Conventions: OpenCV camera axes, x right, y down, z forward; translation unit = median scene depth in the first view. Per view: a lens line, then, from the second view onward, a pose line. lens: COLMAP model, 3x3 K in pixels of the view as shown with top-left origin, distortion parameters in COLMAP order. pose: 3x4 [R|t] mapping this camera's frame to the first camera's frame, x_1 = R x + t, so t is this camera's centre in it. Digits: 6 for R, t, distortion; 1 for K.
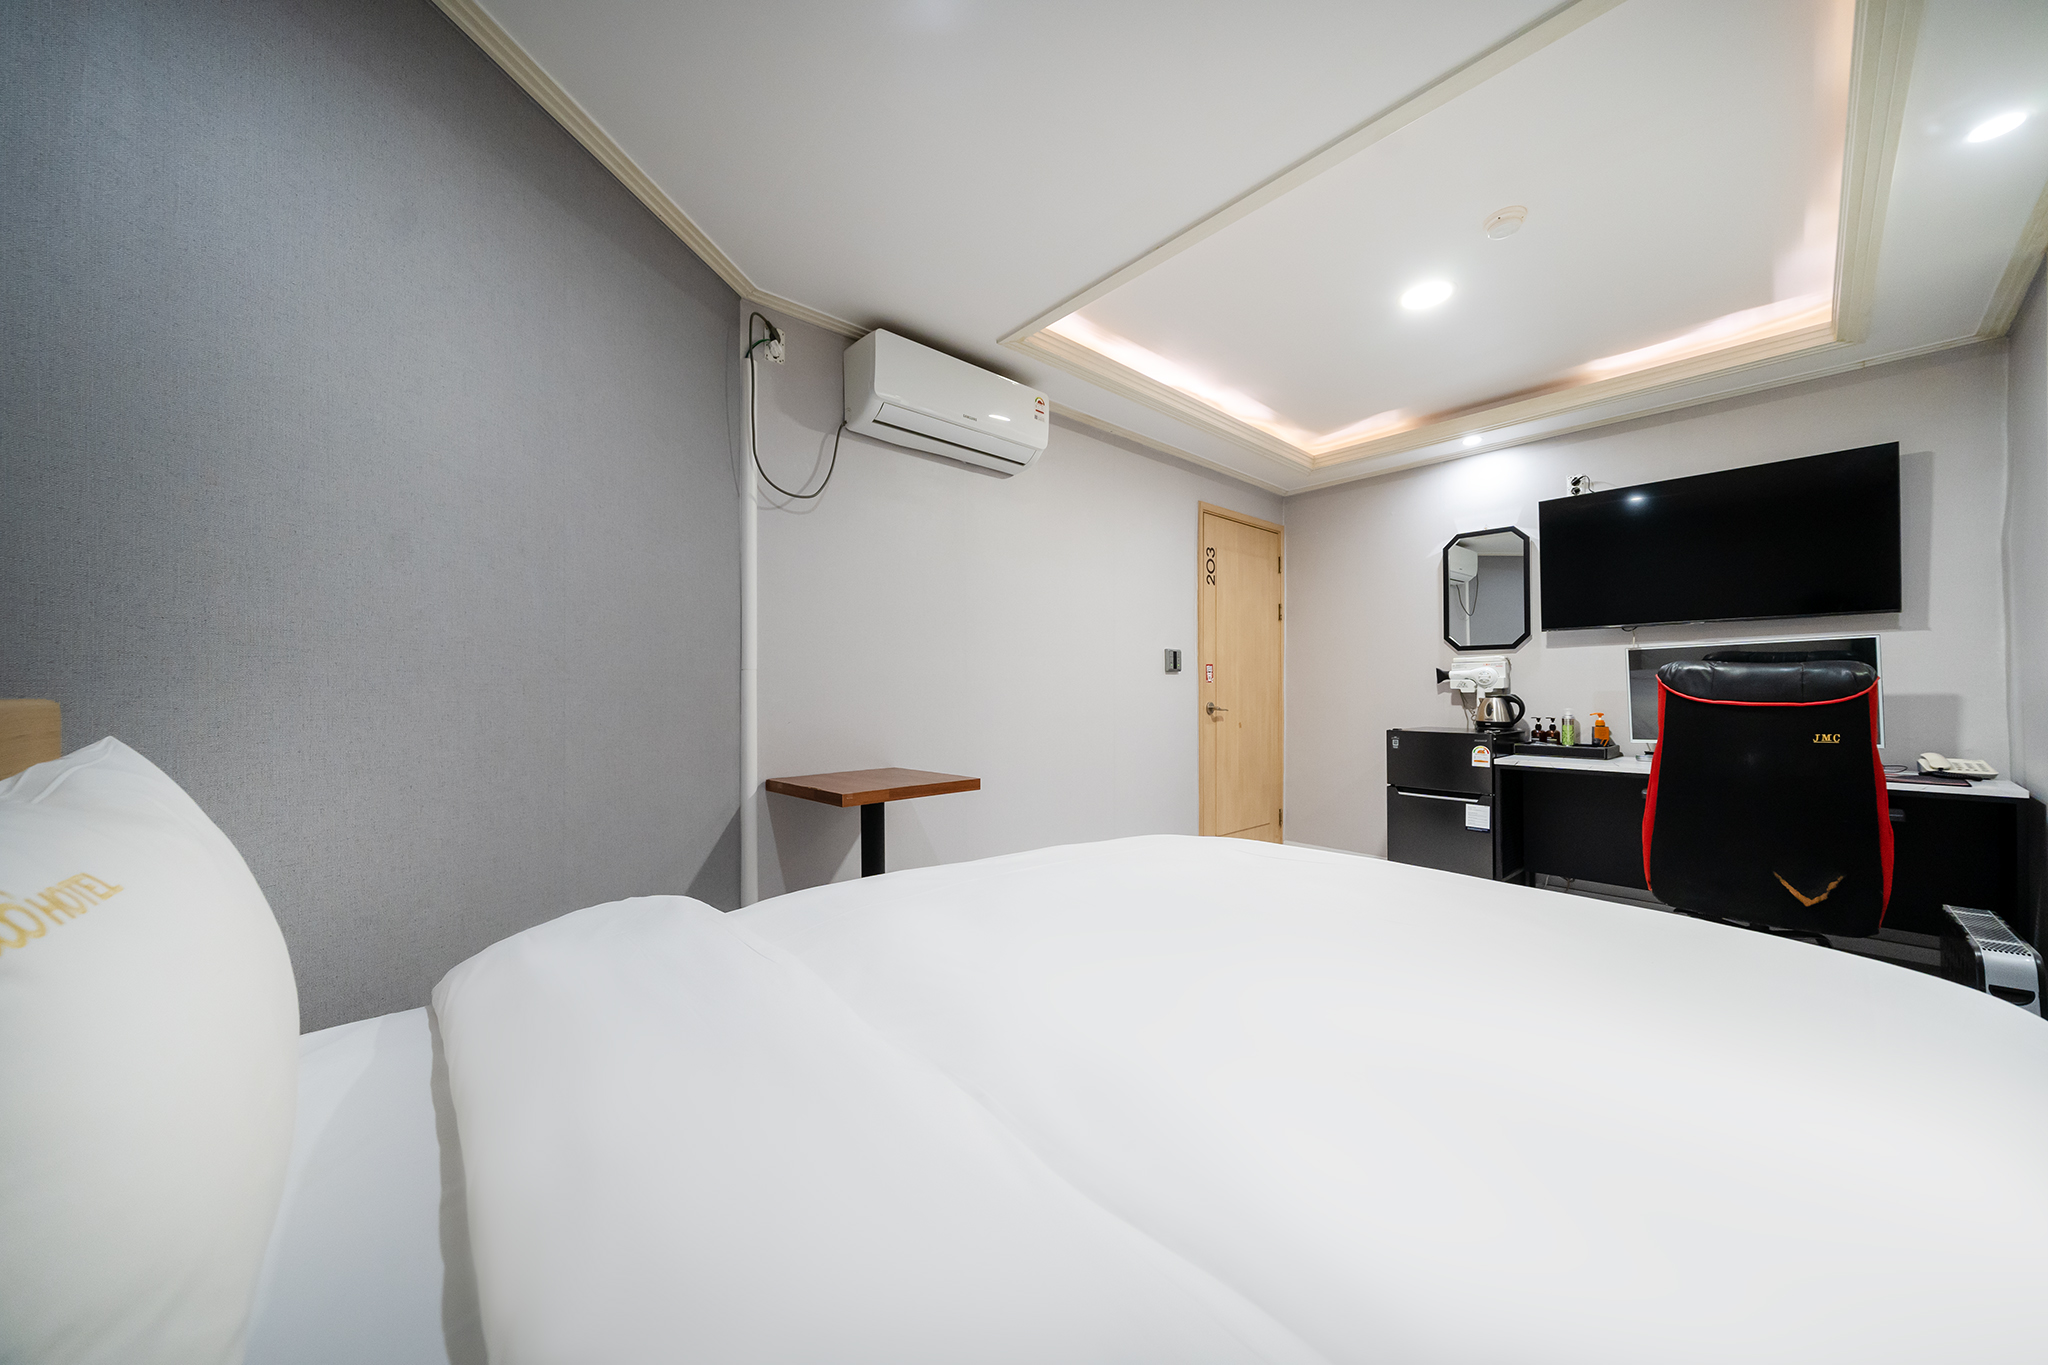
lens RADIAL K [[697.9, 0, 1018.1], [0, 697.9, 689.4], [0, 0, 1]] dist [-0.000285, -0.000051]
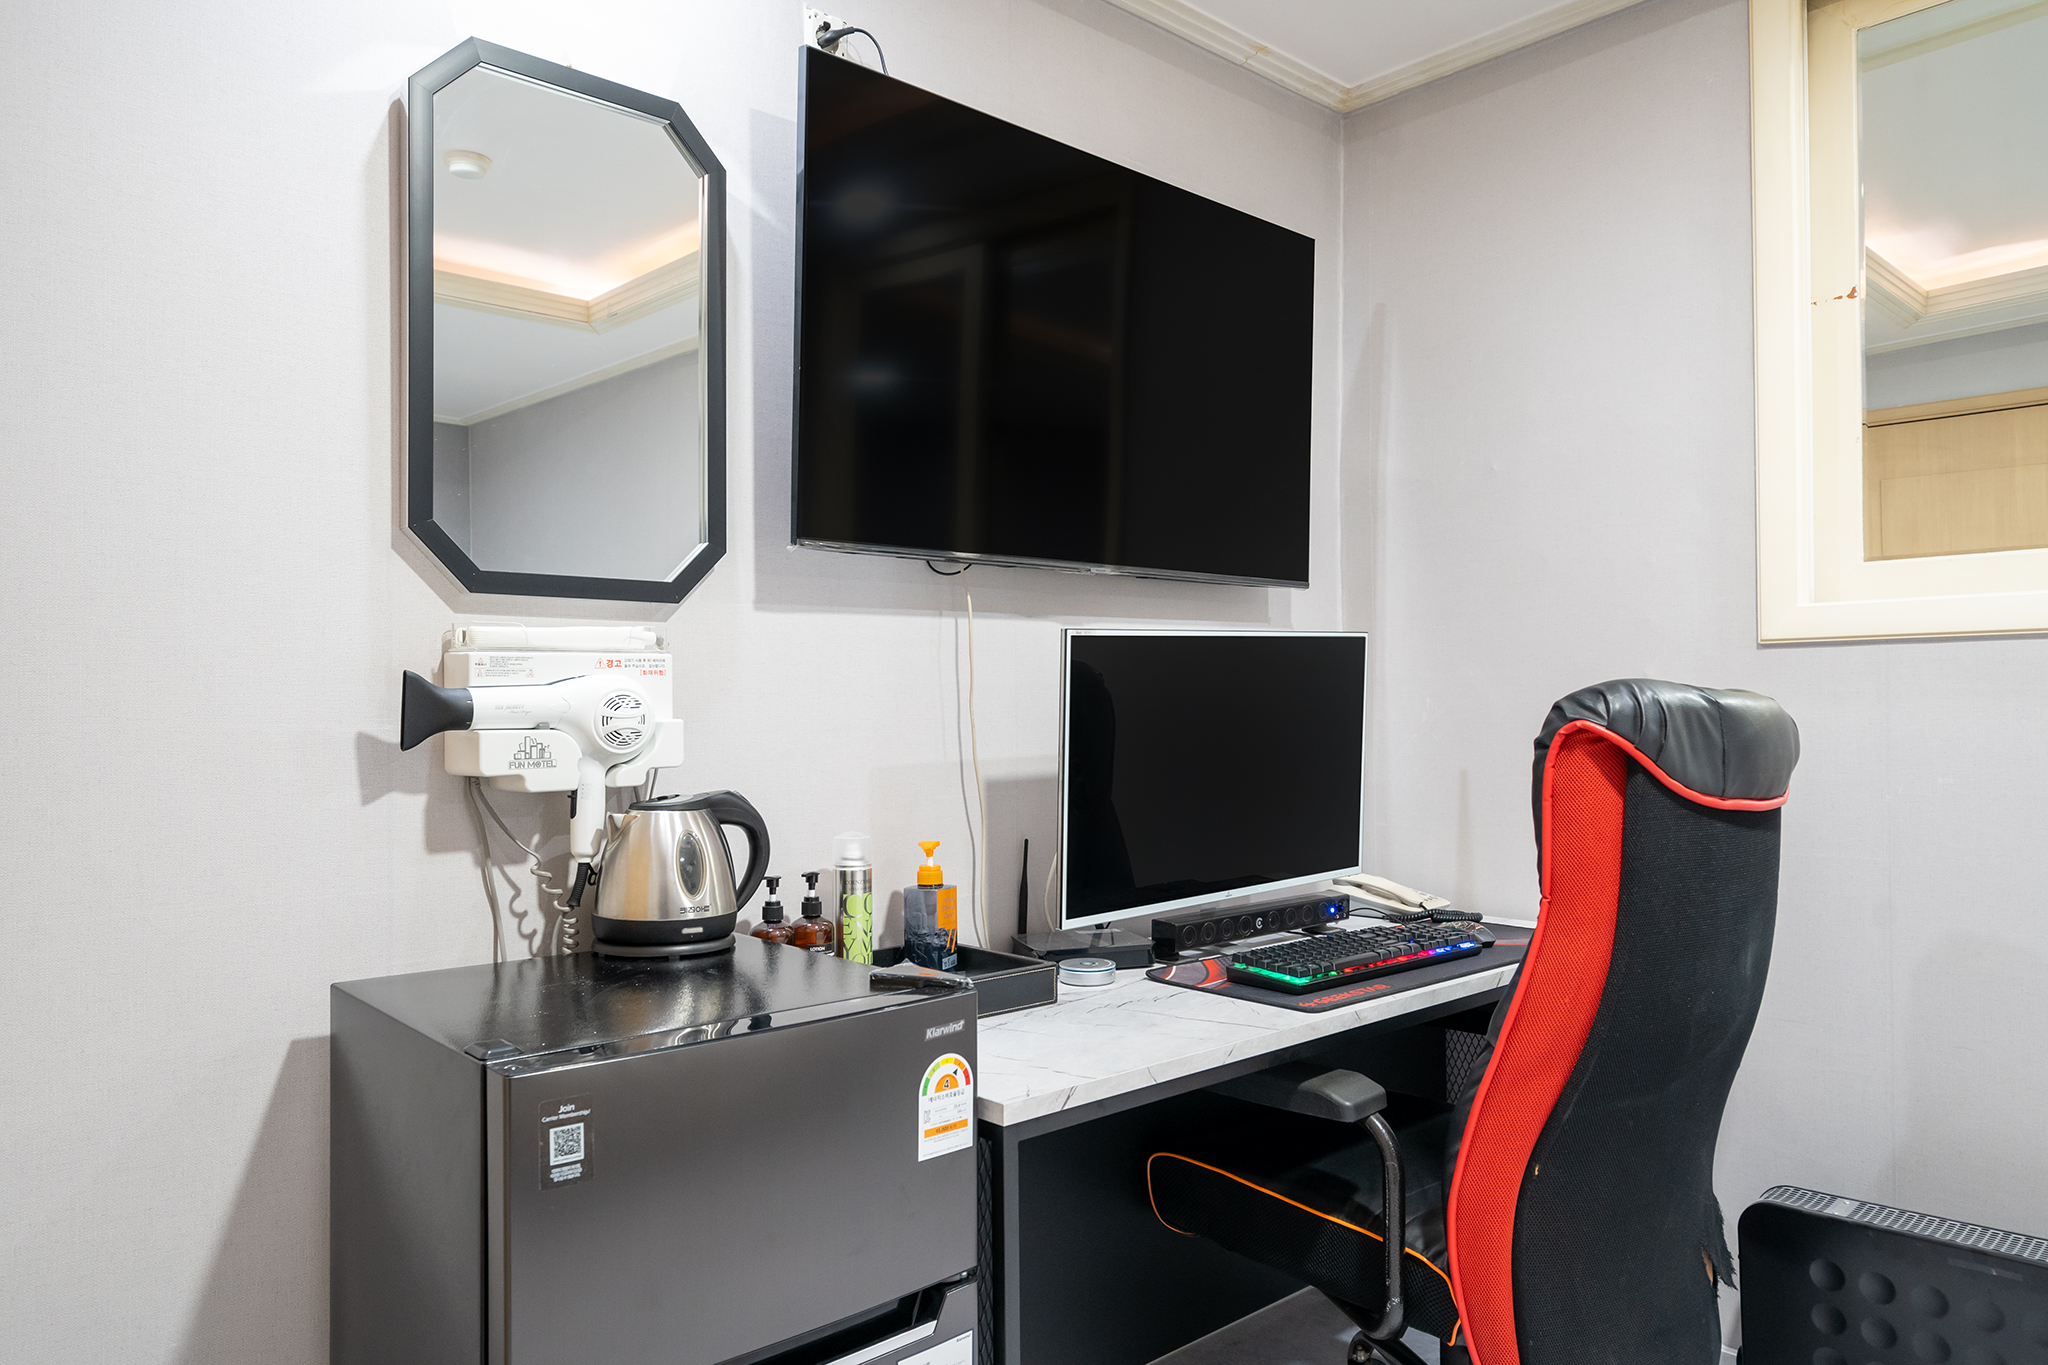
lens RADIAL K [[1399.6, 0, 1024.0], [0, 1399.6, 682.5], [0, 0, 1]] dist [-0.000175, 0.000356]
pose [[-0.027712, 0.019489, 0.999426, 0.214841], [0.004489, 0.999802, -0.019371, -0.020170], [-0.999606, 0.003949, -0.027794, 0.882901]]
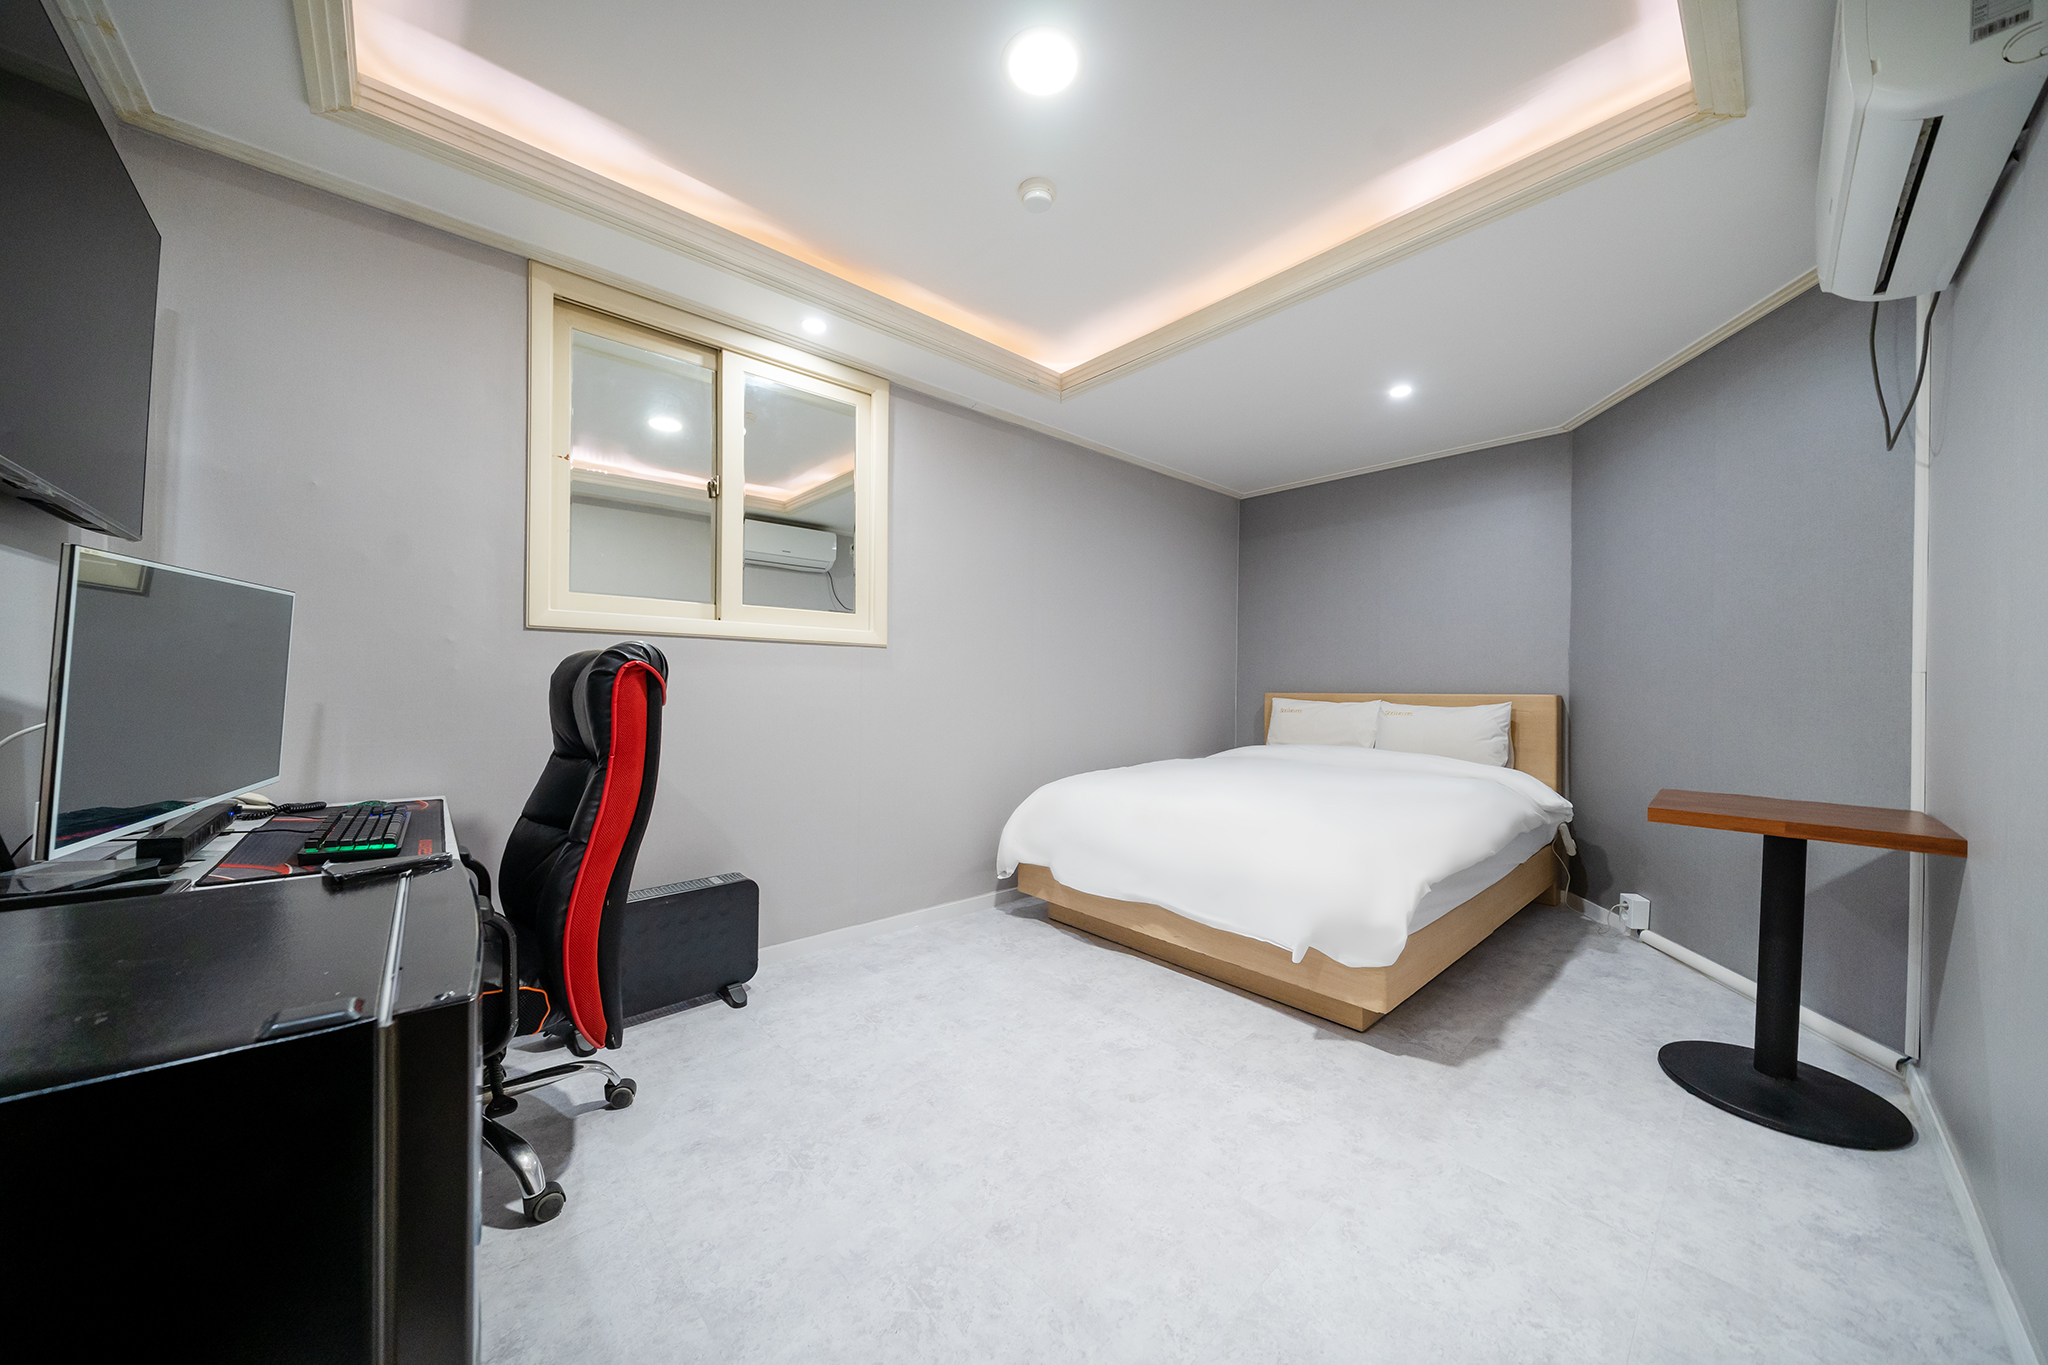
lens RADIAL K [[697.9, 0, 1018.1], [0, 697.9, 689.4], [0, 0, 1]] dist [-0.000285, -0.000051]
pose [[-0.999942, -0.008379, -0.006713, 0.420429], [-0.008390, 0.999964, 0.001599, -0.001435], [0.006700, 0.001655, -0.999976, 1.120191]]
